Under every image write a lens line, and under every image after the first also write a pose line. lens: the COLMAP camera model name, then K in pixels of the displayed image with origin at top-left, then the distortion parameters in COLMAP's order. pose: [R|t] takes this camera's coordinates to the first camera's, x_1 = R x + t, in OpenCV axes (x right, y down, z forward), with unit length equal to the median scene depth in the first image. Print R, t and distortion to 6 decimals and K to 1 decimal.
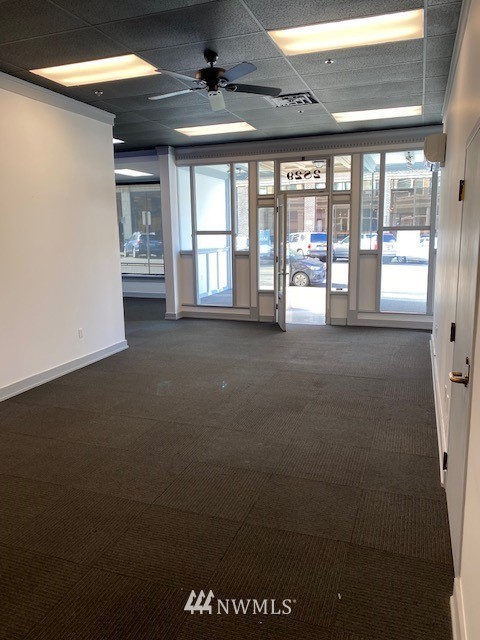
lens RADIAL K [[493.2, 0, 239.4], [0, 493.2, 315.7], [0, 0, 1]] dist [-0.009426, -0.002501]
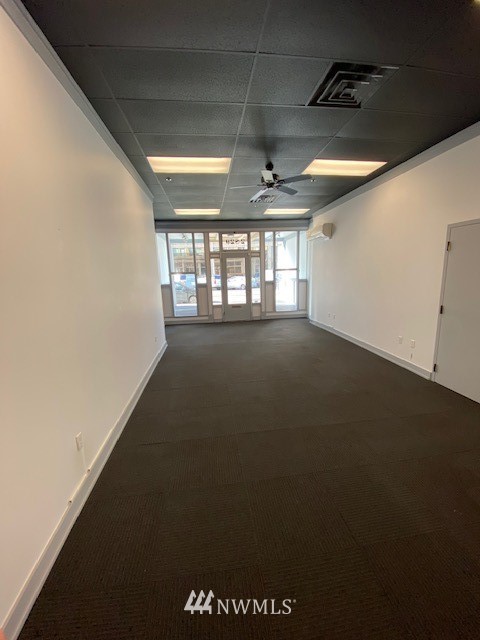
lens RADIAL K [[257.7, 0, 240.3], [0, 257.7, 322.3], [0, 0, 1]] dist [0.019874, -0.000393]
pose [[0.886099, -0.097743, 0.453073, -0.324882], [0.091310, 0.995168, 0.036111, -0.014892], [-0.454413, 0.009372, 0.890742, 0.124748]]
